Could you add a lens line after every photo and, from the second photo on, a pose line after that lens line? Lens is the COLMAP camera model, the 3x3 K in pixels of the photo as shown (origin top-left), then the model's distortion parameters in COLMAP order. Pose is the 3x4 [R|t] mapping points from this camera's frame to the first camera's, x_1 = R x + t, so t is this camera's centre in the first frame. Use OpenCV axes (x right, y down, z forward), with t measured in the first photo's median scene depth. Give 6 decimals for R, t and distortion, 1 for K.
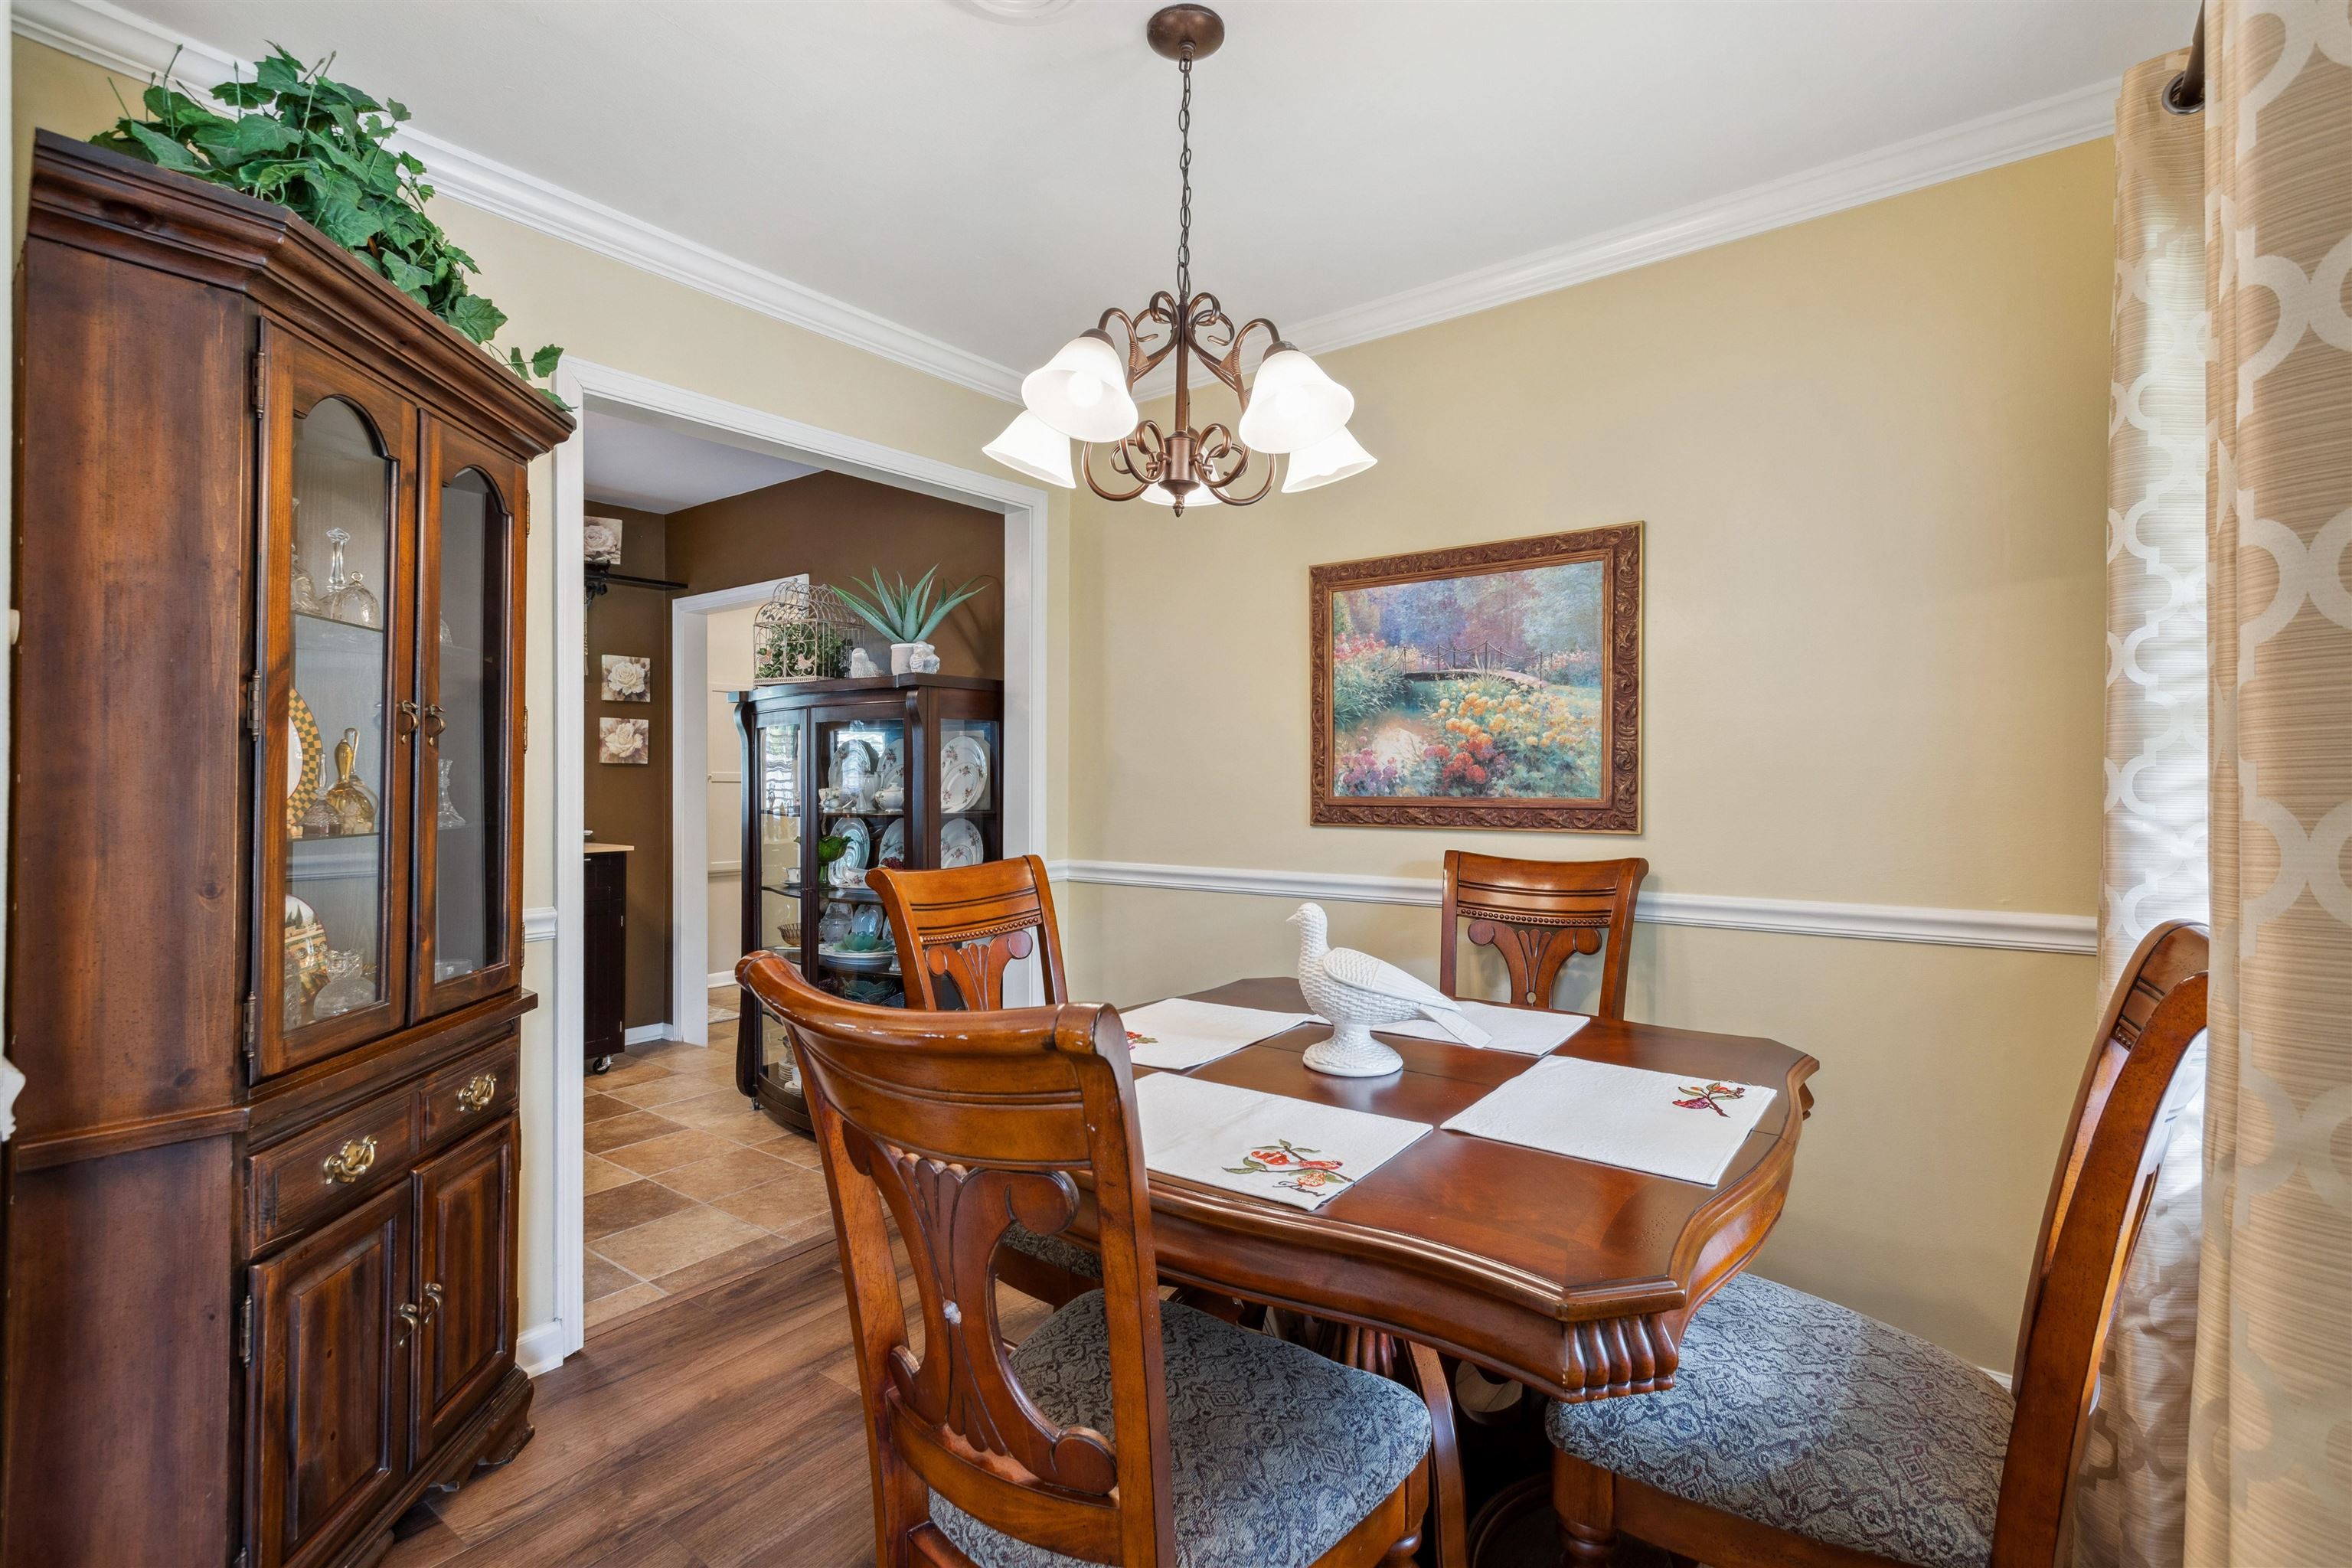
lens RADIAL K [[1083.6, 0, 1182.9], [0, 1083.6, 789.2], [0, 0, 1]] dist [-0.004136, -0.000685]
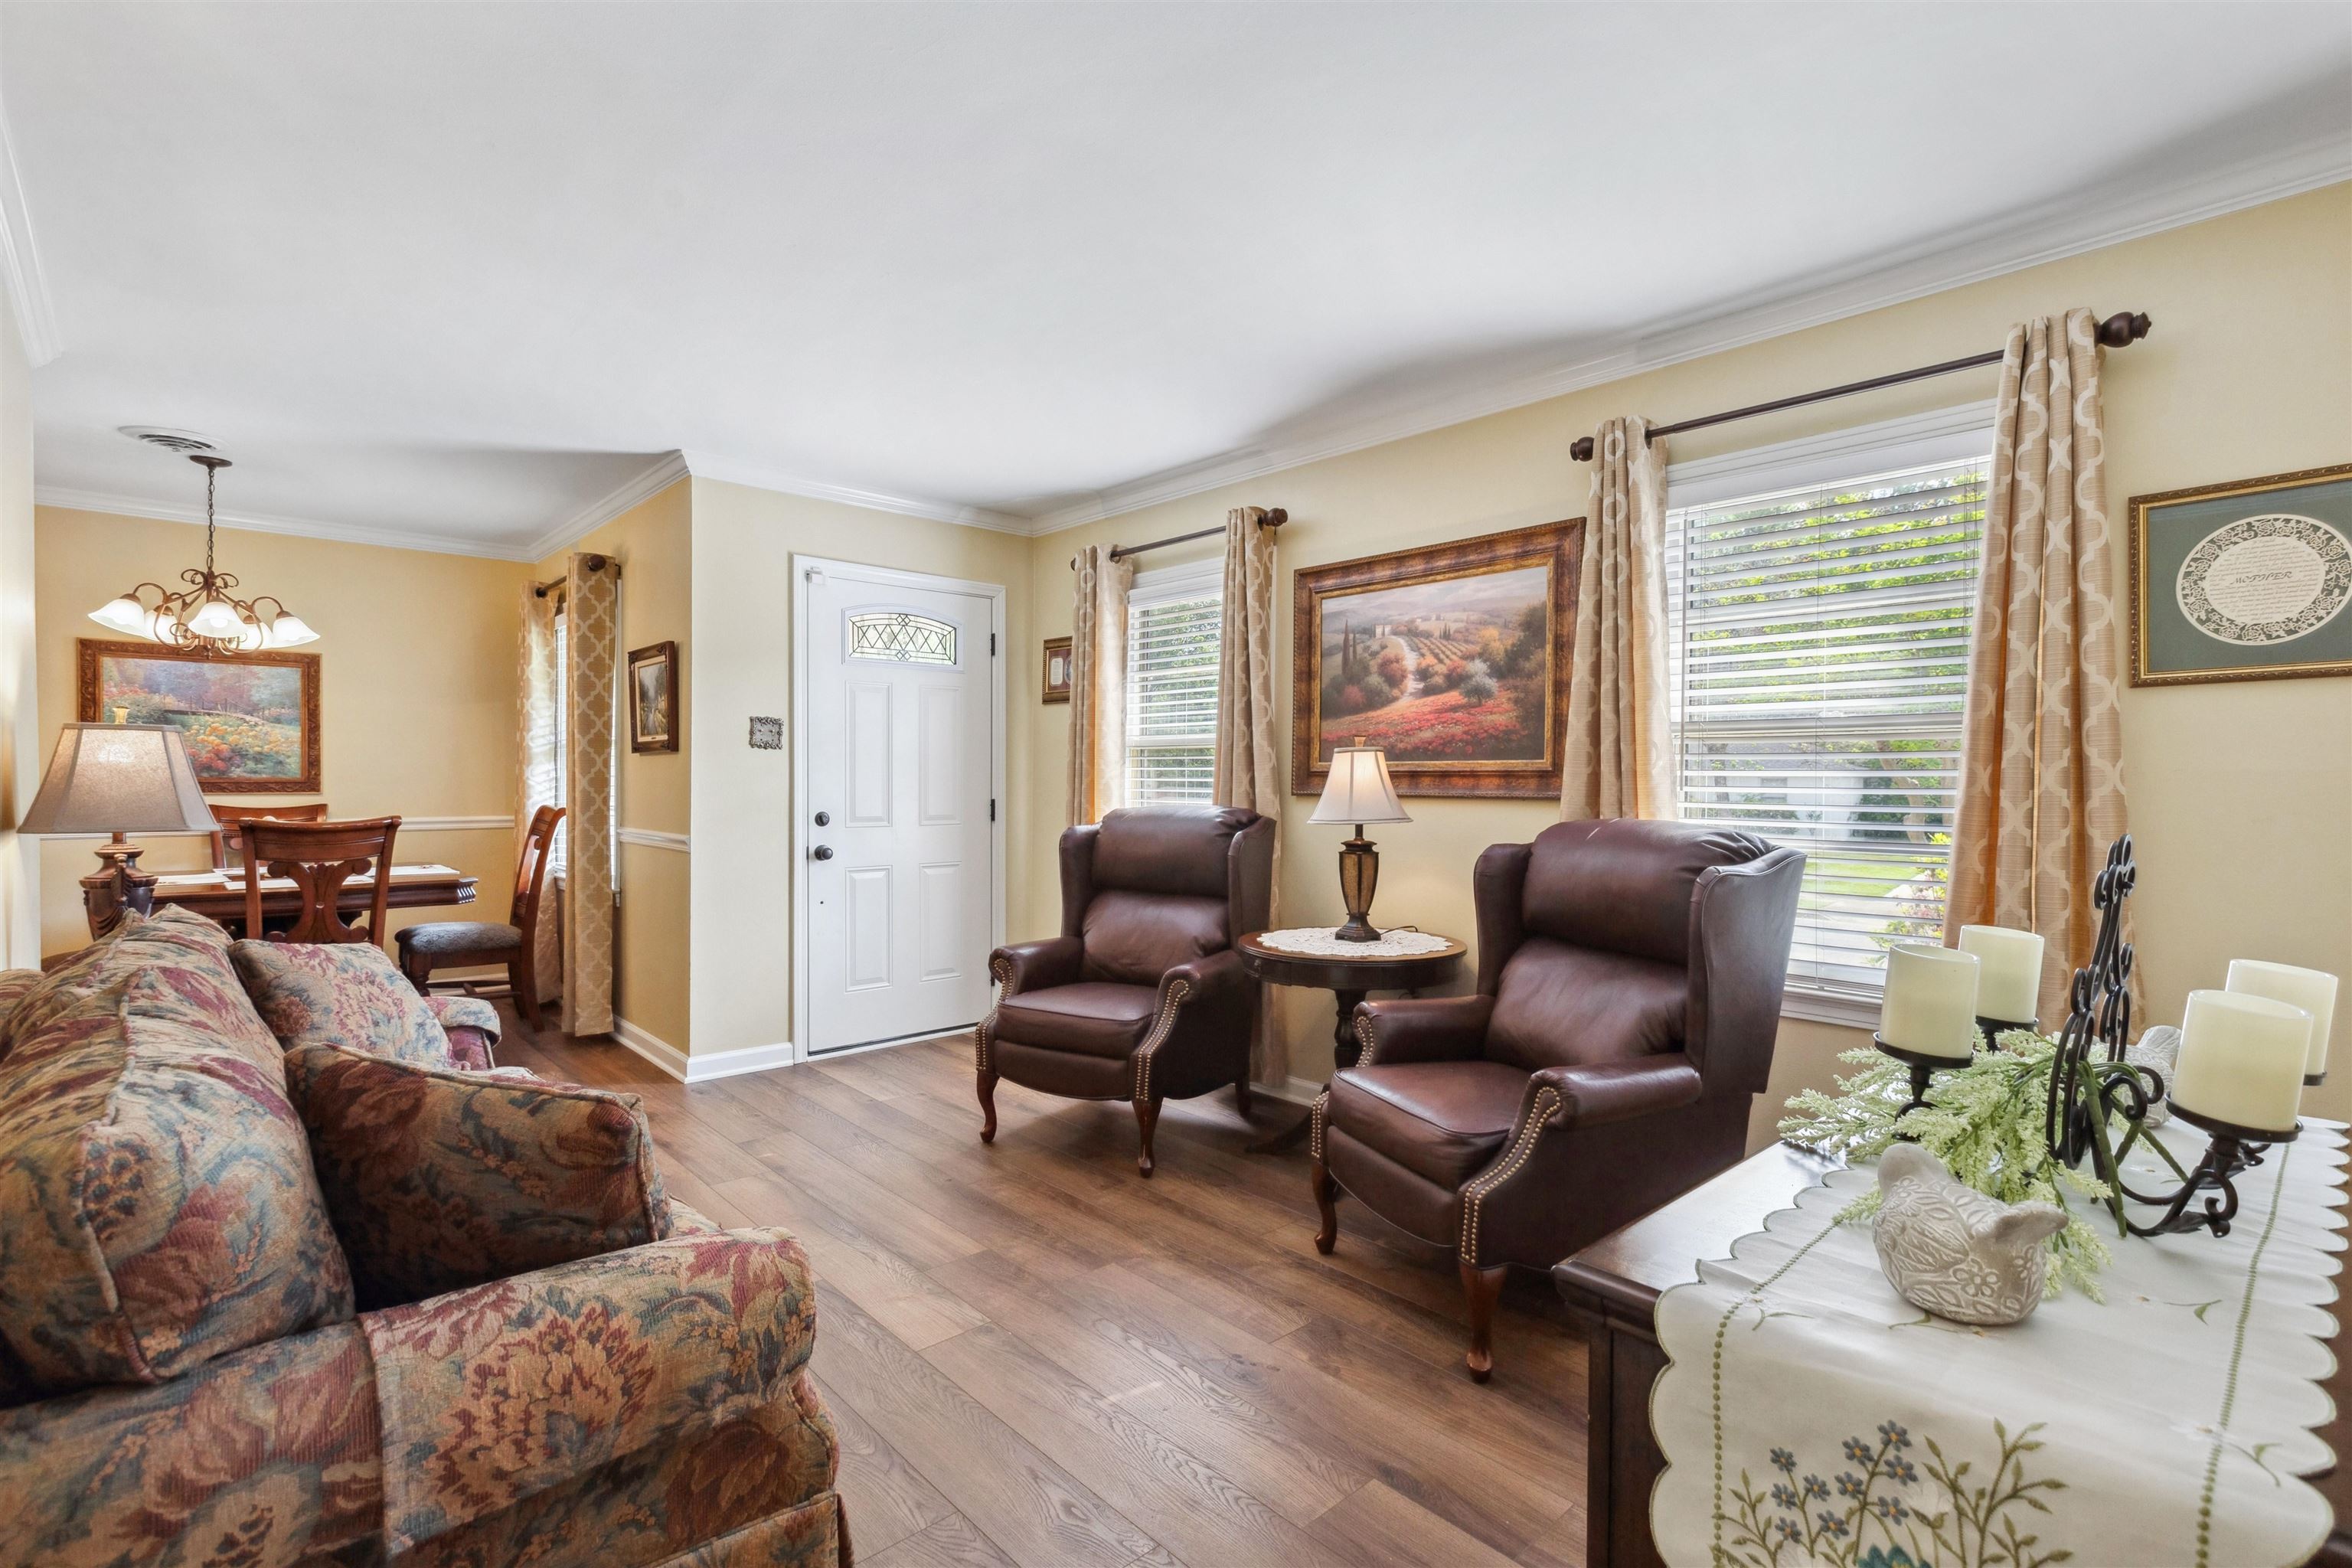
lens RADIAL K [[1083.6, 0, 1180.8], [0, 1083.6, 783.6], [0, 0, 1]] dist [-0.004136, -0.000685]
pose [[0.181209, -0.007825, 0.983414, -1.395992], [-0.005011, 0.999948, 0.008880, -0.007362], [-0.983432, -0.006537, 0.181160, -1.109528]]
